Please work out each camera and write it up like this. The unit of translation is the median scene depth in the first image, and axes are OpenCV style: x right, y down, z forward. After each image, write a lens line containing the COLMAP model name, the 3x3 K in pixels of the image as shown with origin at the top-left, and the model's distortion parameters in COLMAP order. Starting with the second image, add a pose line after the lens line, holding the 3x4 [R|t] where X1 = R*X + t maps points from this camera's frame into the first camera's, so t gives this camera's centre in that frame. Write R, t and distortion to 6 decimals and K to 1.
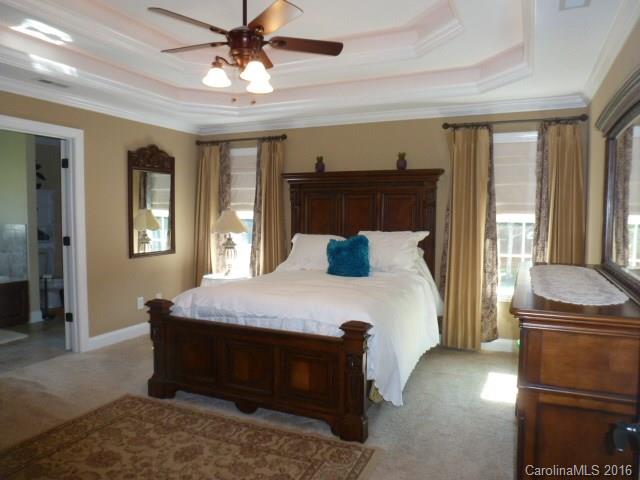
lens RADIAL K [[465.3, 0, 320.0], [0, 465.3, 240.0], [0, 0, 1]] dist [-0.043017, -0.004971]
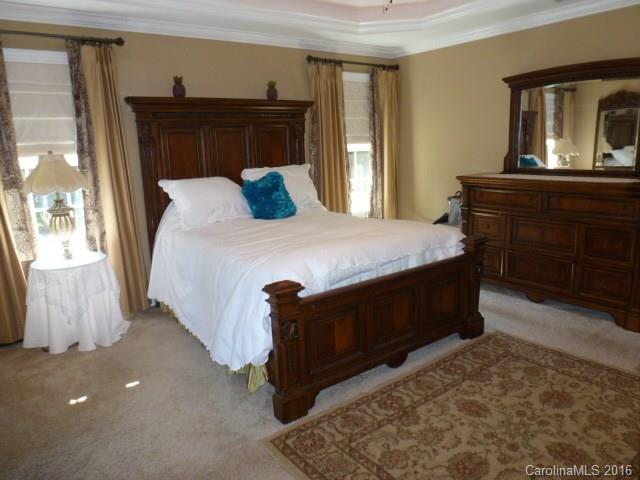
lens RADIAL K [[465.3, 0, 320.0], [0, 465.3, 240.0], [0, 0, 1]] dist [-0.043017, -0.004971]
pose [[0.466701, -0.213126, 0.858351, -0.781493], [0.078884, 0.976693, 0.199619, -0.063412], [-0.880890, -0.025452, 0.472636, 0.549502]]
